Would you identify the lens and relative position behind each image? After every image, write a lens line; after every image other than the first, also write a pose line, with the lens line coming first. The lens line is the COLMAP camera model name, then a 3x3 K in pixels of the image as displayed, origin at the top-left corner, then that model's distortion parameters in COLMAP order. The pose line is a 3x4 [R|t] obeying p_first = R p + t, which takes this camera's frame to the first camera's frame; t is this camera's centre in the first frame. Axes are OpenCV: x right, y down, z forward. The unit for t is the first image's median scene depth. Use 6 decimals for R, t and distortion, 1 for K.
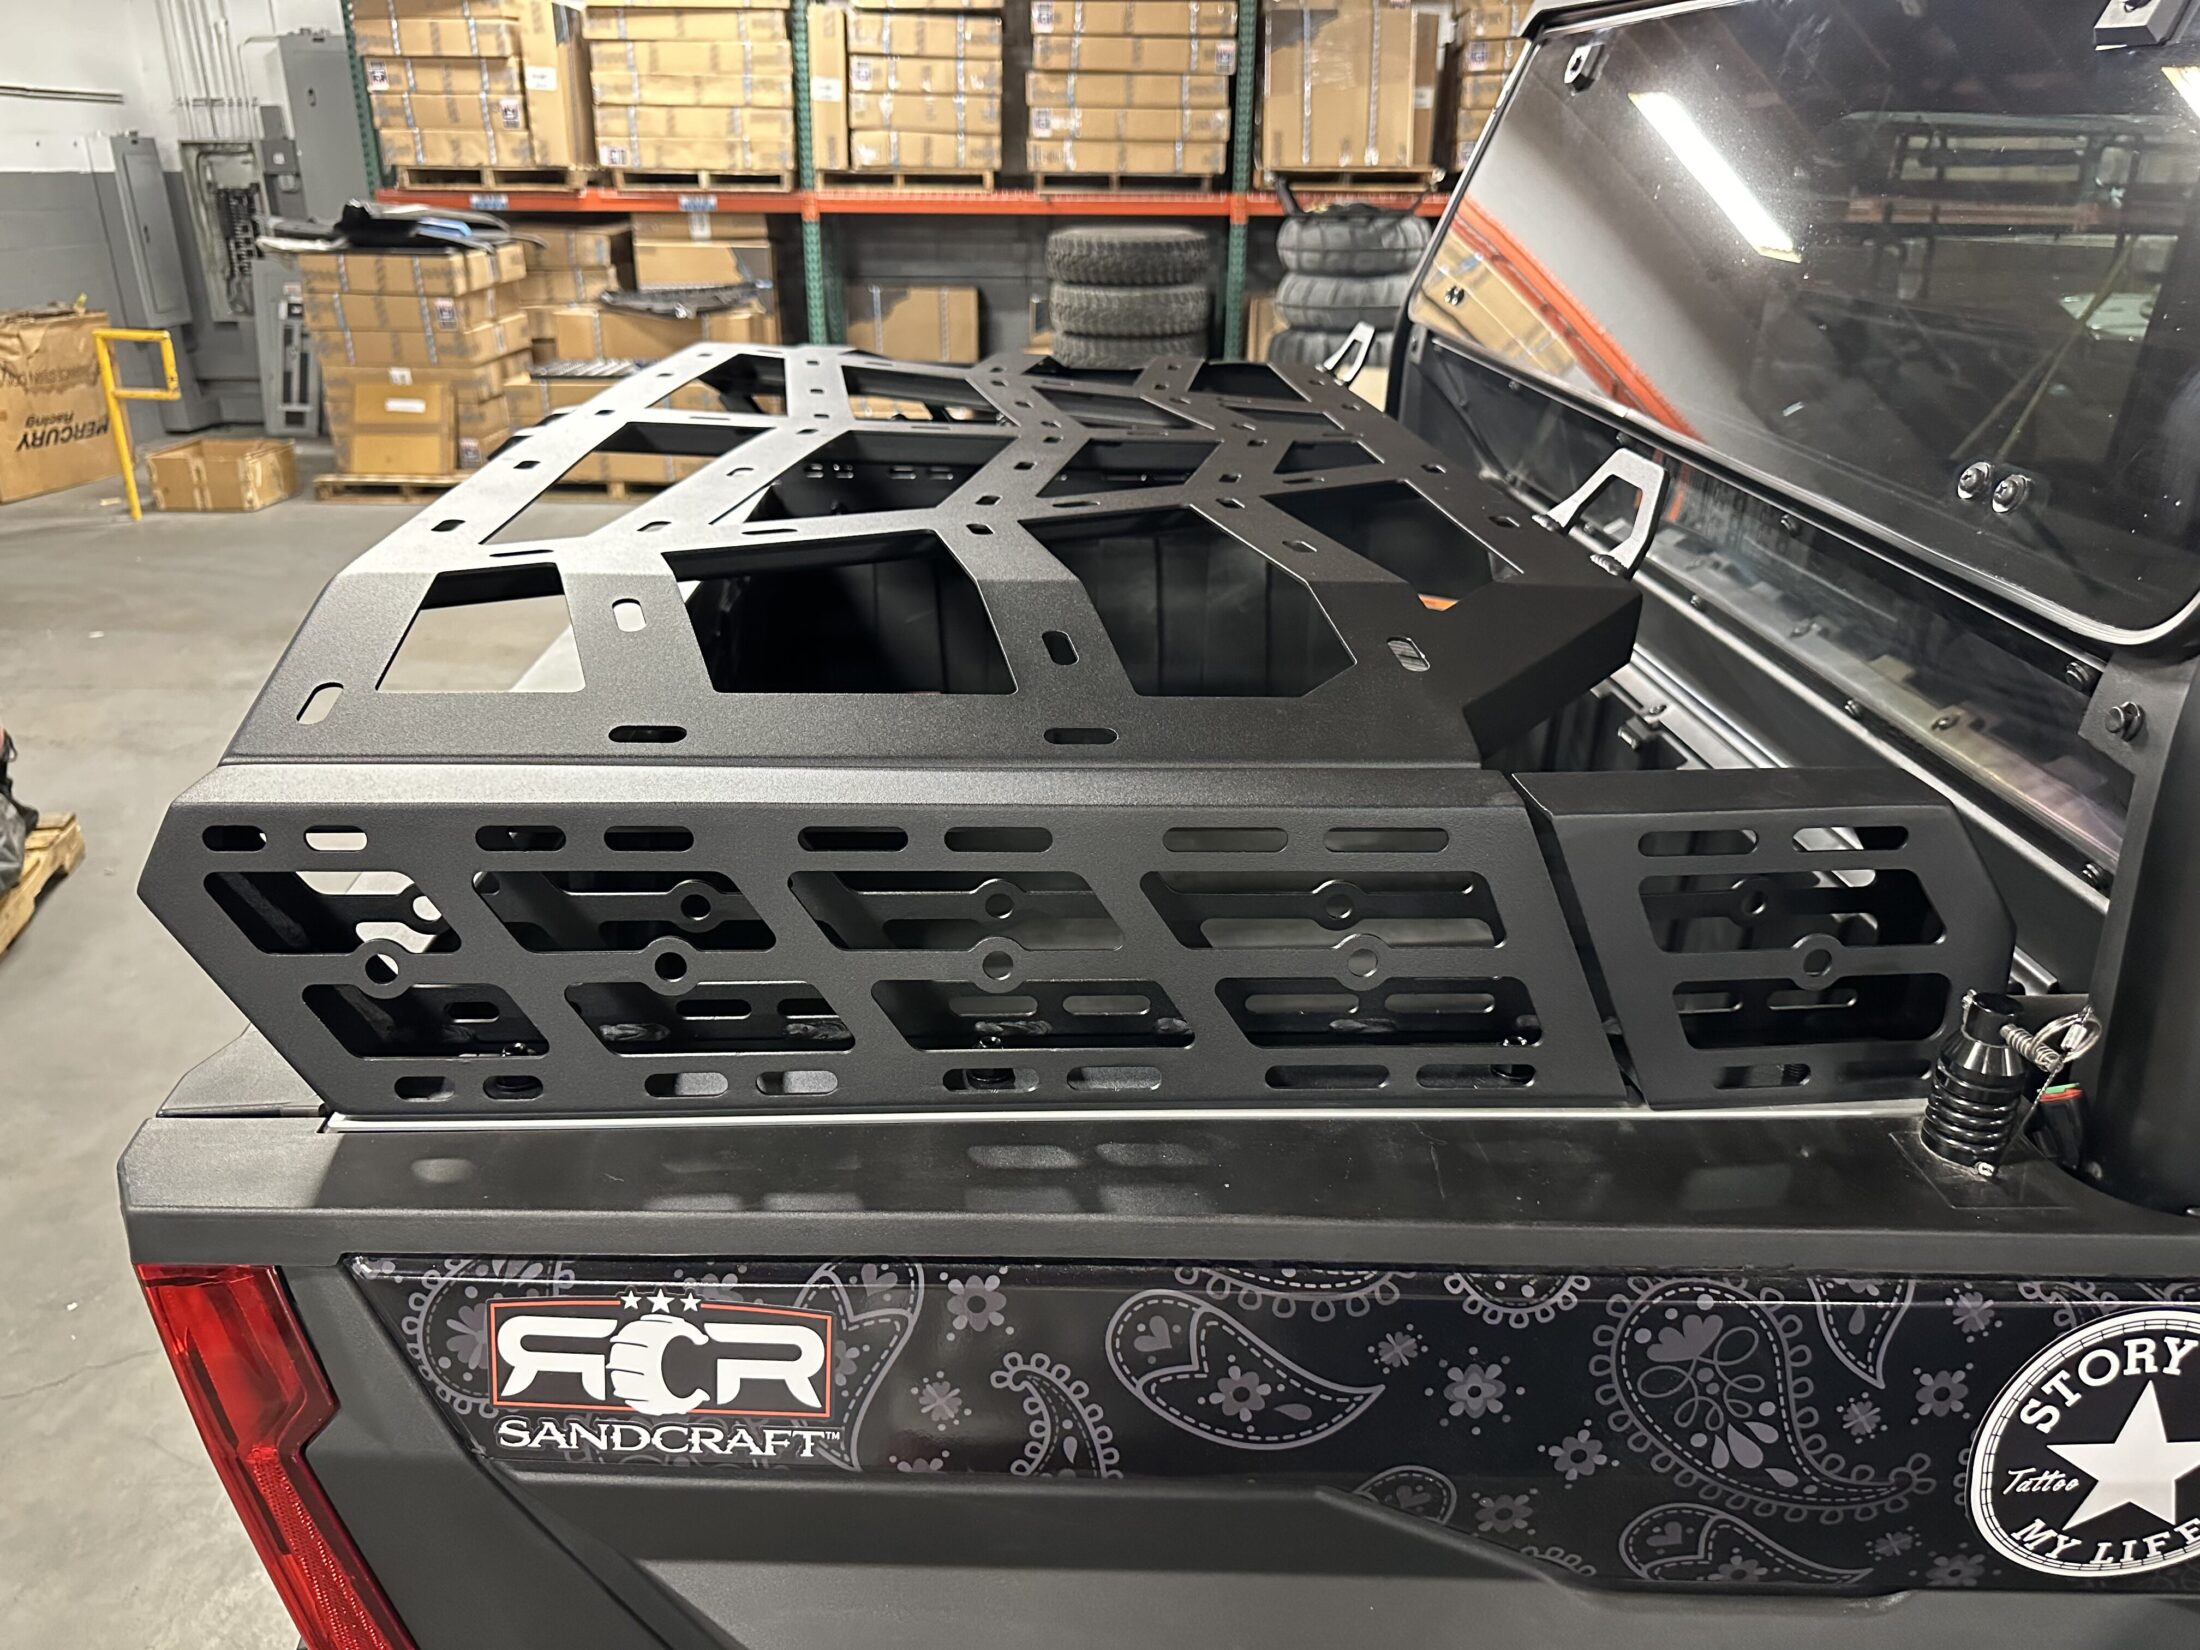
lens RADIAL K [[1631.3, 0, 1089.1], [0, 1631.3, 832.0], [0, 0, 1]] dist [0.001493, -0.014391]
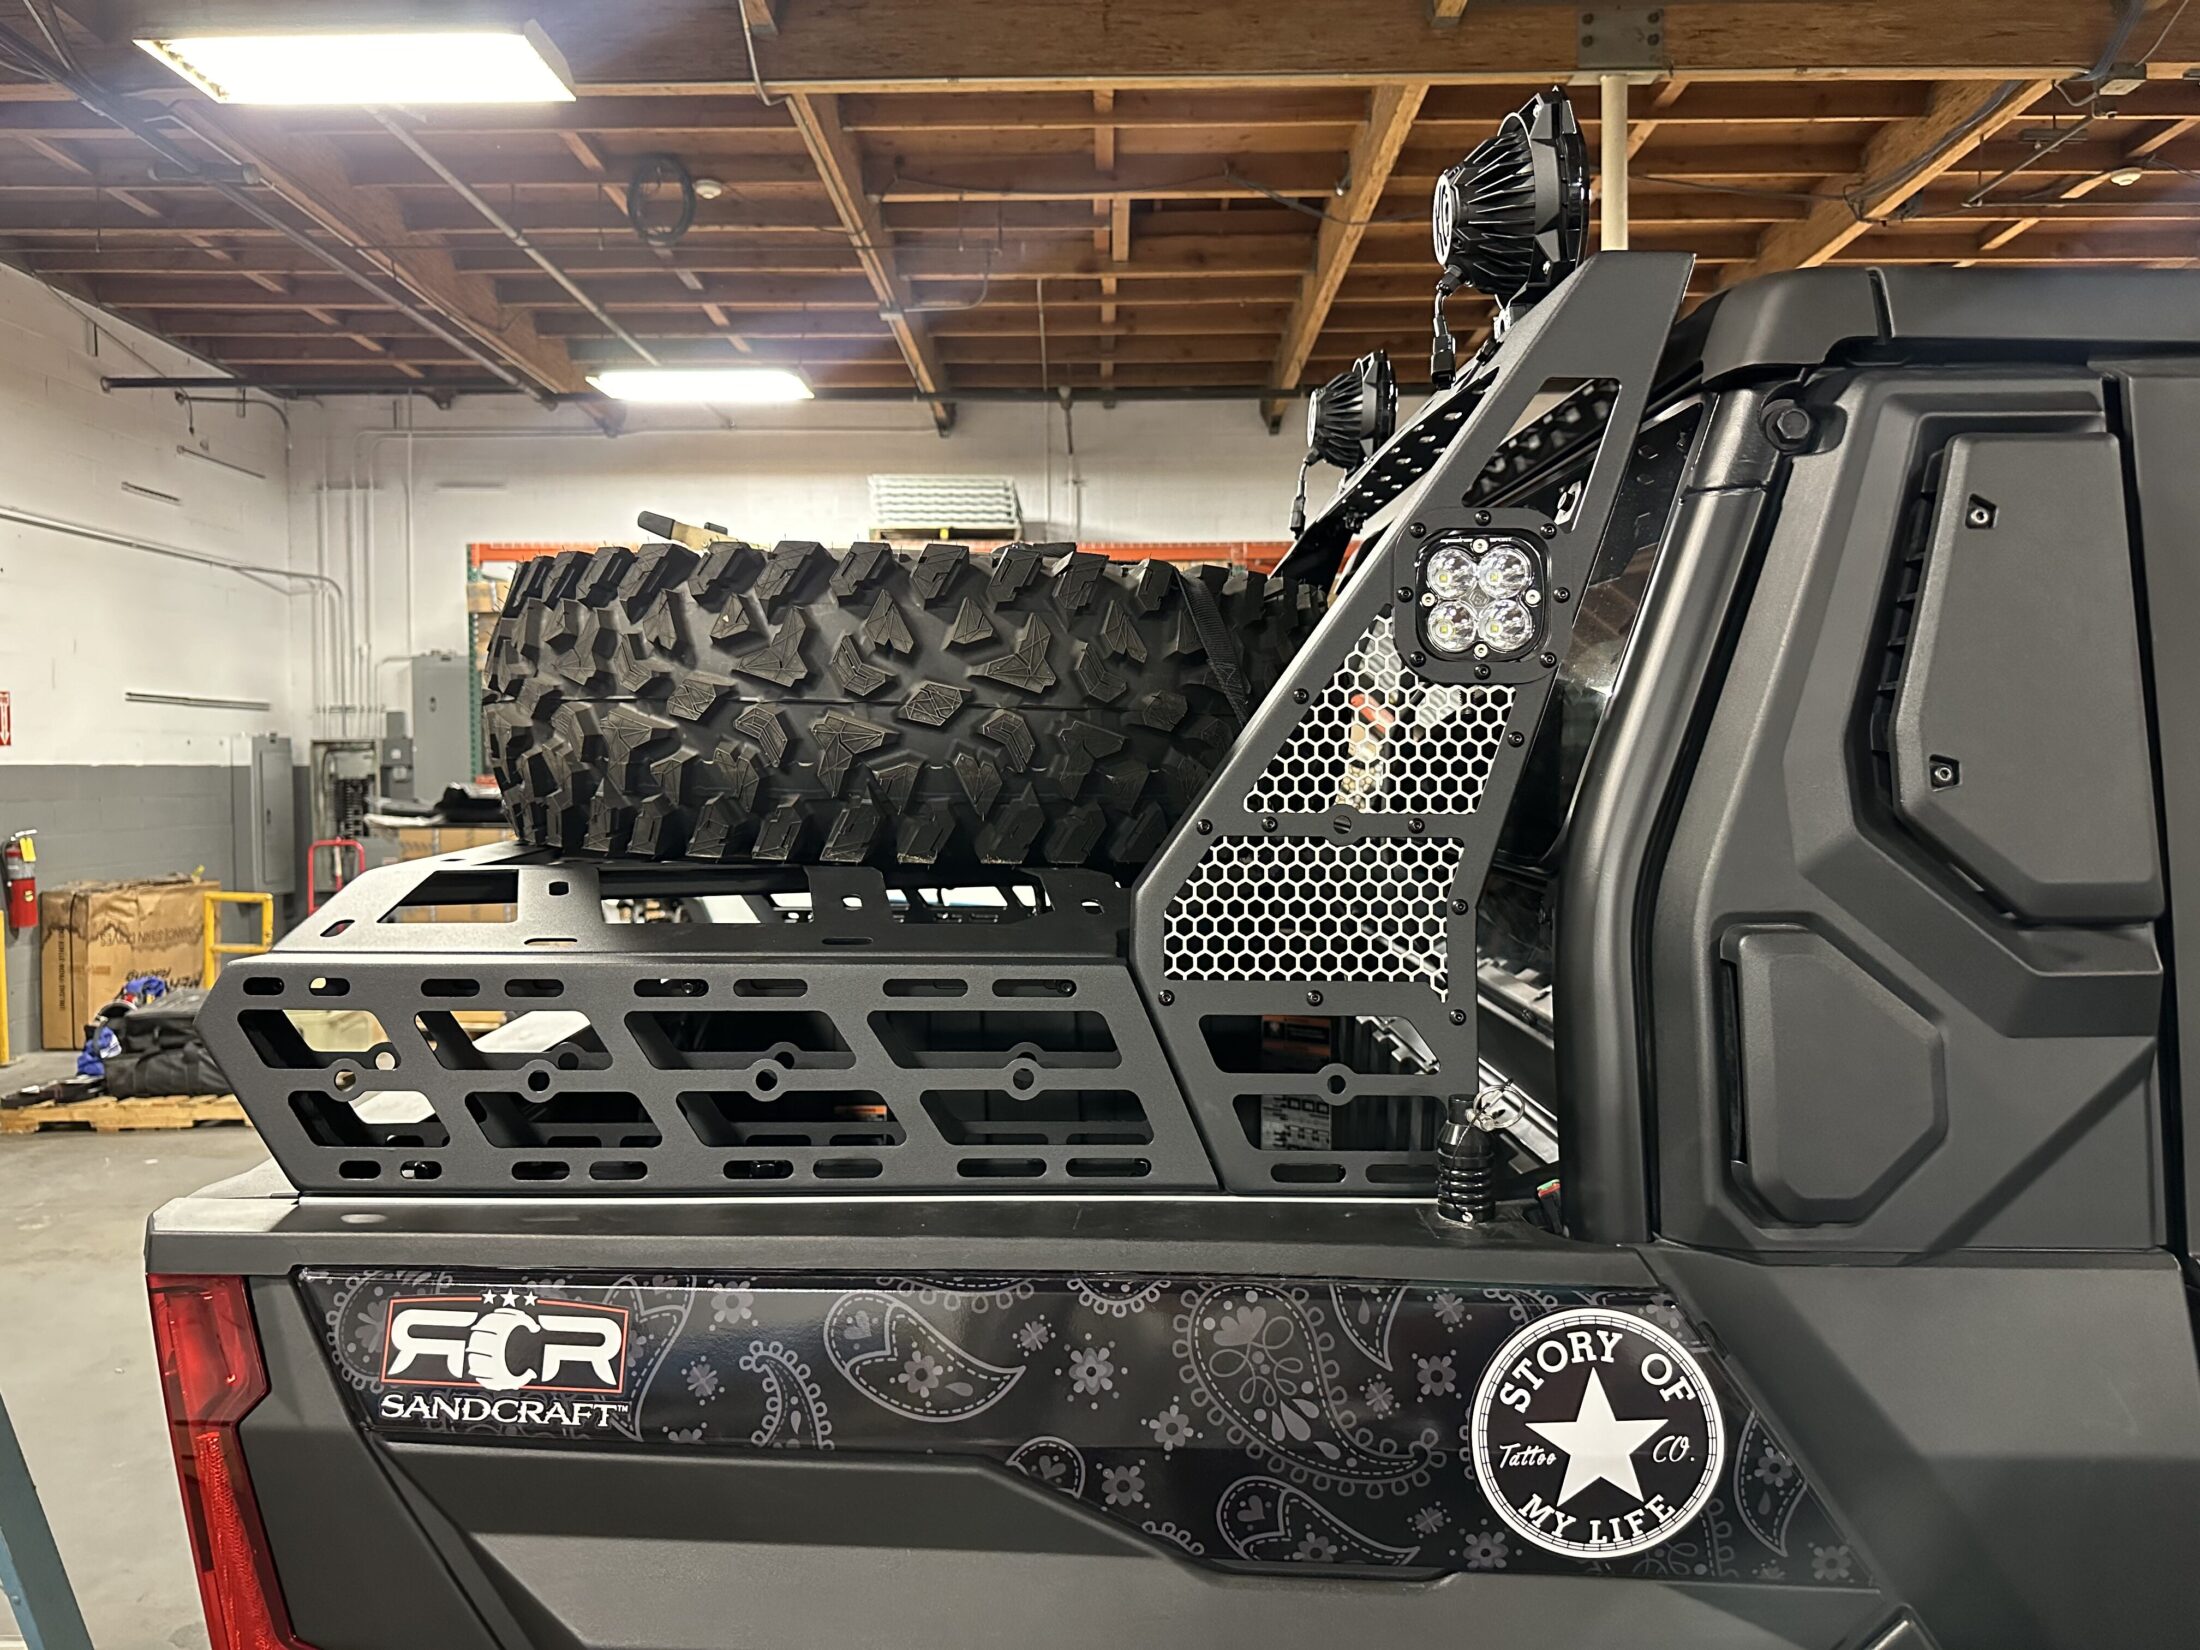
lens RADIAL K [[1608.8, 0, 1092.0], [0, 1608.8, 777.2], [0, 0, 1]] dist [0.070645, -0.119723]
pose [[0.999549, -0.012585, -0.027283, 0.277954], [0.001418, 0.926797, -0.375560, 0.387753], [0.030012, 0.375352, 0.926396, -0.447275]]
